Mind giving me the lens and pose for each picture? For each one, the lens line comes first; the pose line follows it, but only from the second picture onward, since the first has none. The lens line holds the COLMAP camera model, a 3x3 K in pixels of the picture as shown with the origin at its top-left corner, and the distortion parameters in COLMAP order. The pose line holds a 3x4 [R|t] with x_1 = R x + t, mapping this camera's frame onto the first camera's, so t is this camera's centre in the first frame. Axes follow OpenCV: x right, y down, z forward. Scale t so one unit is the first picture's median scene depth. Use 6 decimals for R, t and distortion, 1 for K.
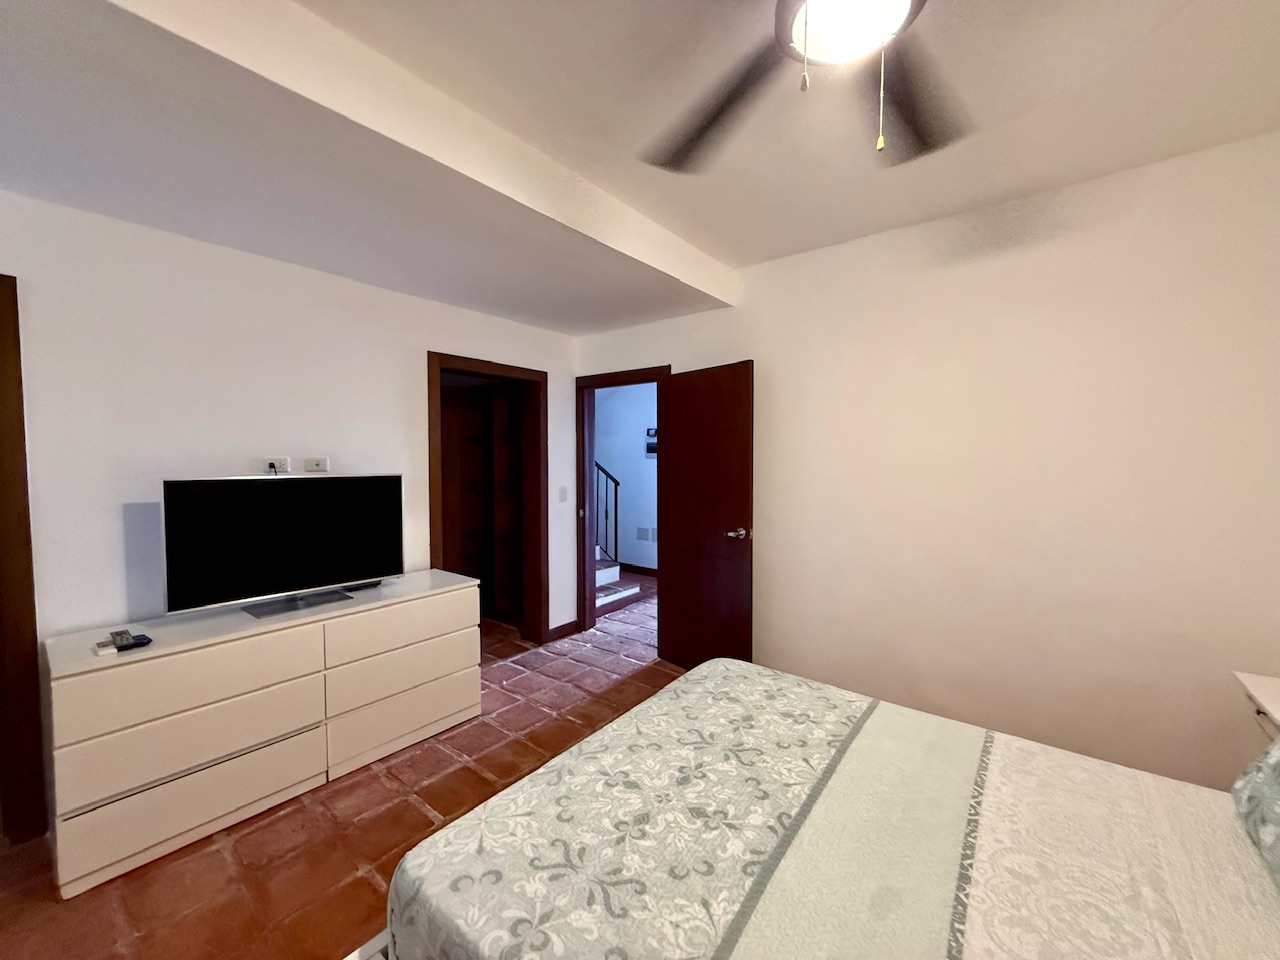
lens RADIAL K [[511.7, 0, 636.4], [0, 511.7, 477.6], [0, 0, 1]] dist [0.000381, -0.000442]
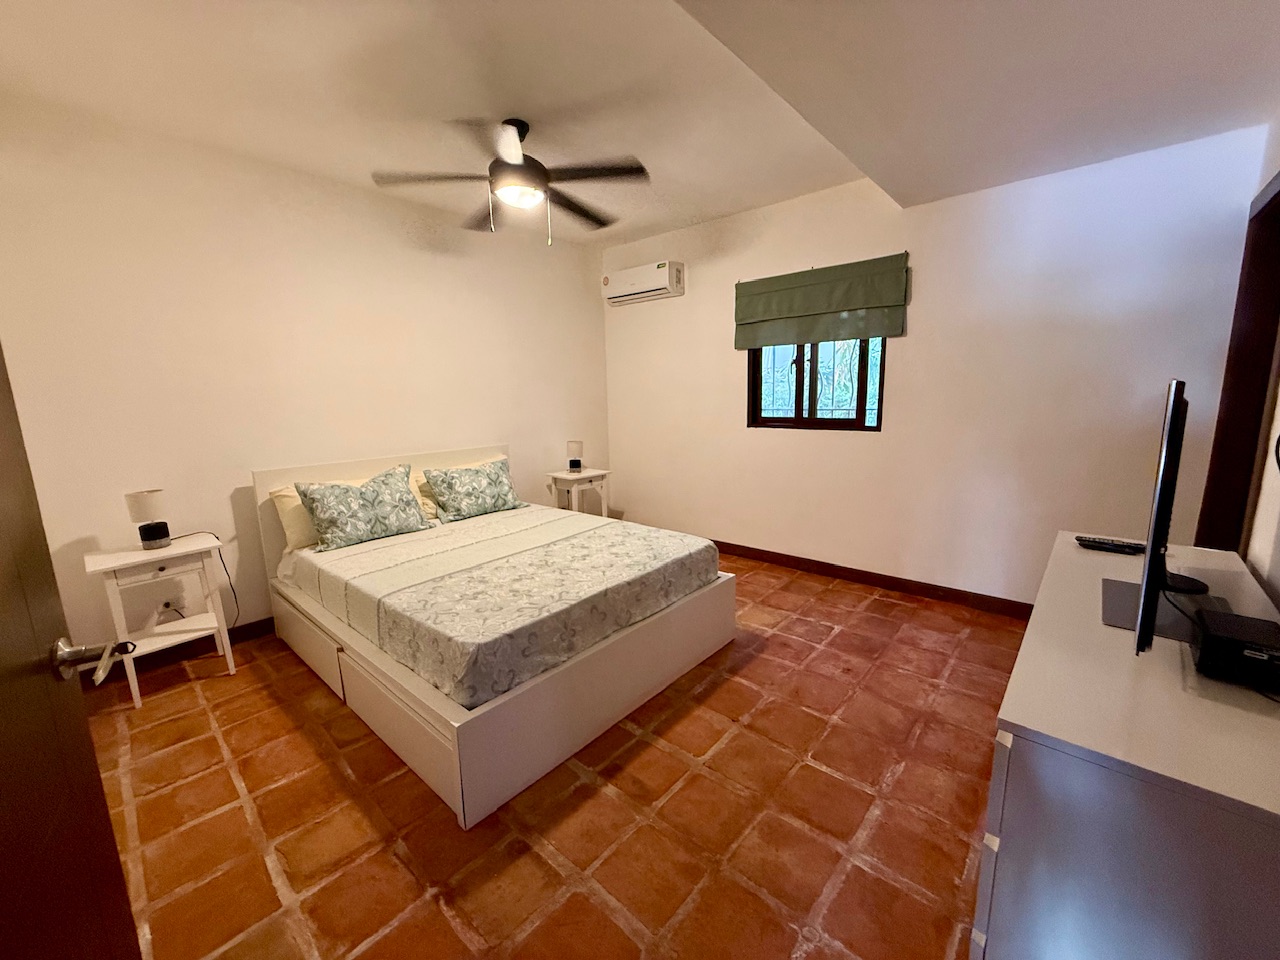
lens RADIAL K [[511.7, 0, 636.4], [0, 511.7, 477.6], [0, 0, 1]] dist [0.000381, -0.000442]
pose [[-0.998267, 0.010822, 0.057838, -0.181990], [0.022865, 0.977040, 0.211825, -0.051926], [-0.054217, 0.212780, -0.975595, 2.533261]]
